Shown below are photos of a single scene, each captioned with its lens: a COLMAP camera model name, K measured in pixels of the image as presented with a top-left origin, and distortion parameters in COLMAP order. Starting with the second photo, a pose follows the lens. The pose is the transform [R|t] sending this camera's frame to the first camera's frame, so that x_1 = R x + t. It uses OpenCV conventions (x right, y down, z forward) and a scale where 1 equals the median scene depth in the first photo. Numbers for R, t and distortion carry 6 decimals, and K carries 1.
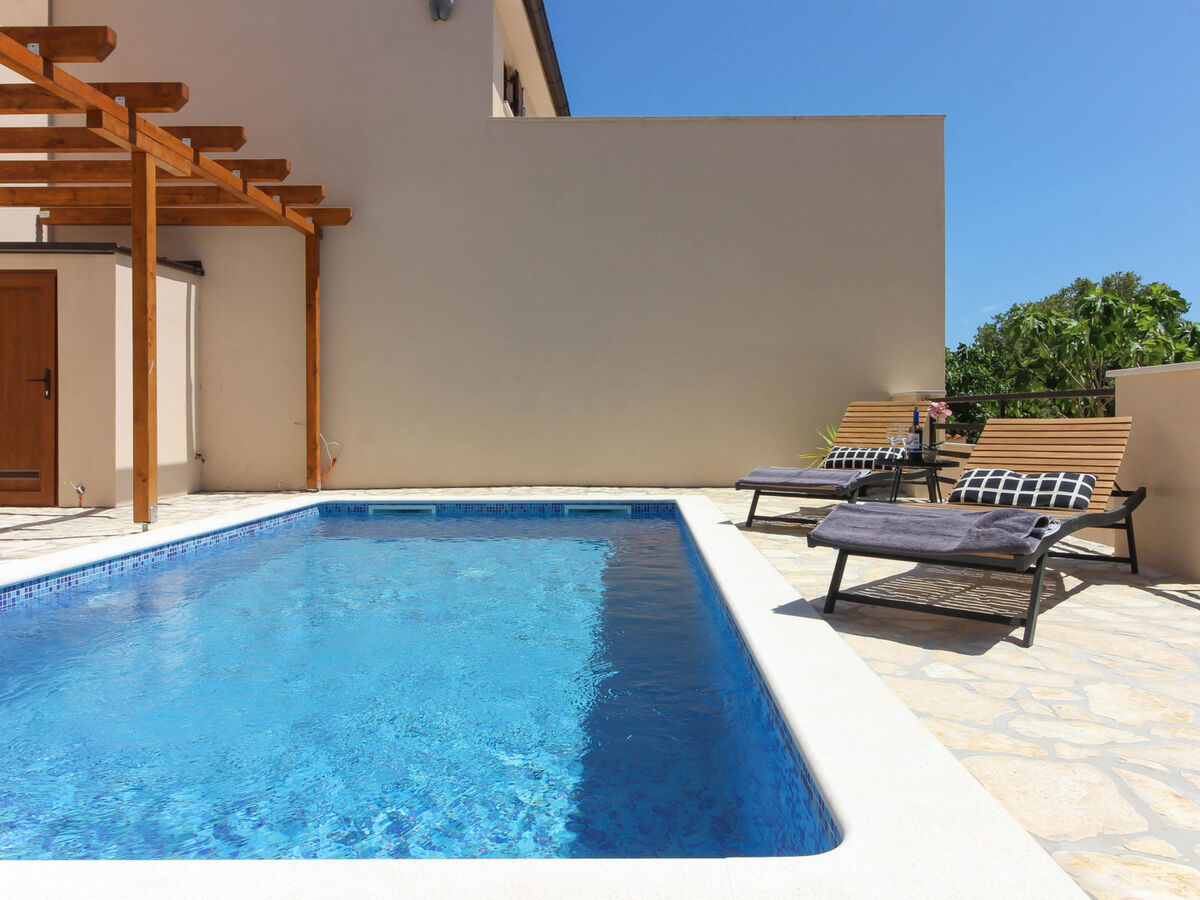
lens RADIAL K [[868.1, 0, 632.5], [0, 868.1, 426.2], [0, 0, 1]] dist [0.006861, -0.000860]
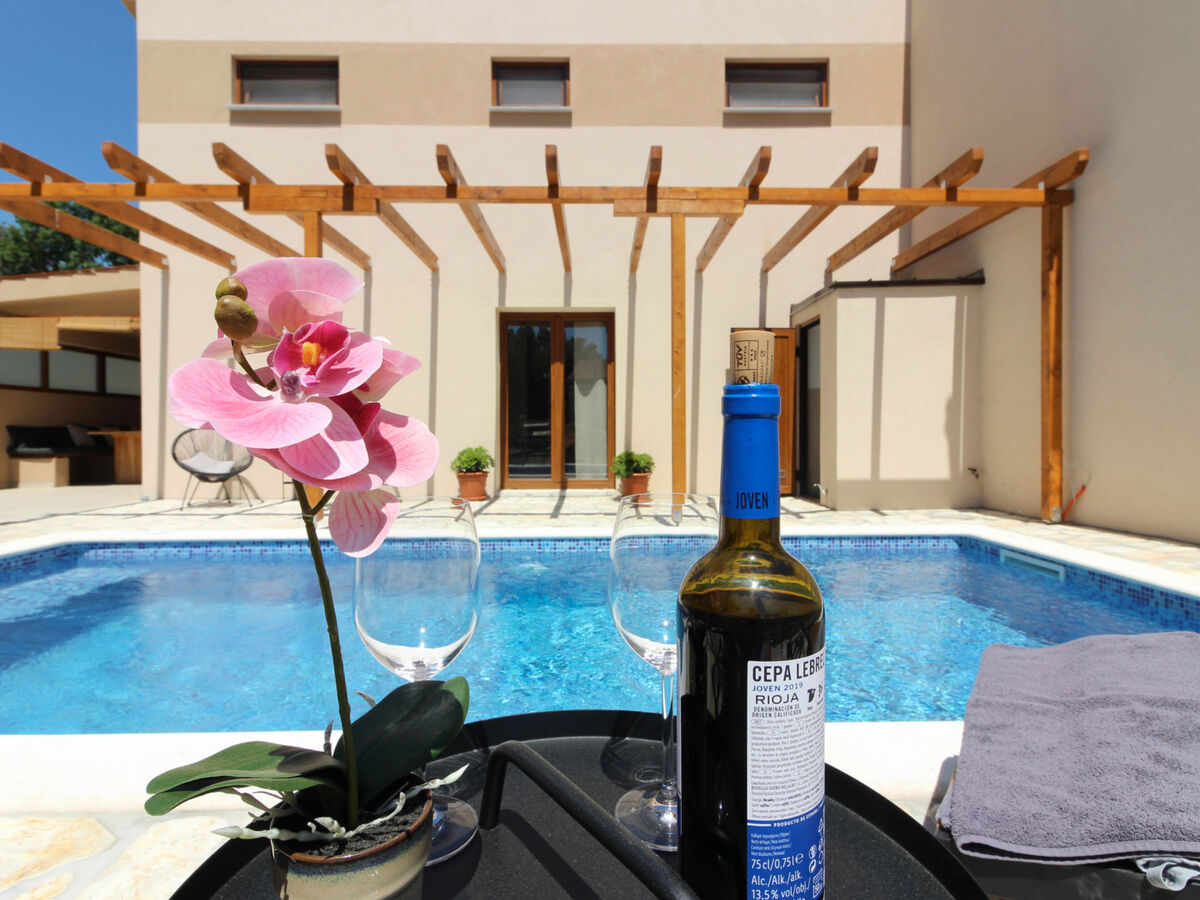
lens RADIAL K [[658.5, 0, 605.1], [0, 658.5, 439.2], [0, 0, 1]] dist [0.012385, -0.001739]
pose [[0.028157, 0.011037, -0.999543, 0.311363], [-0.003528, 0.999934, 0.010942, -0.010539], [0.999597, 0.003218, 0.028194, 0.777007]]
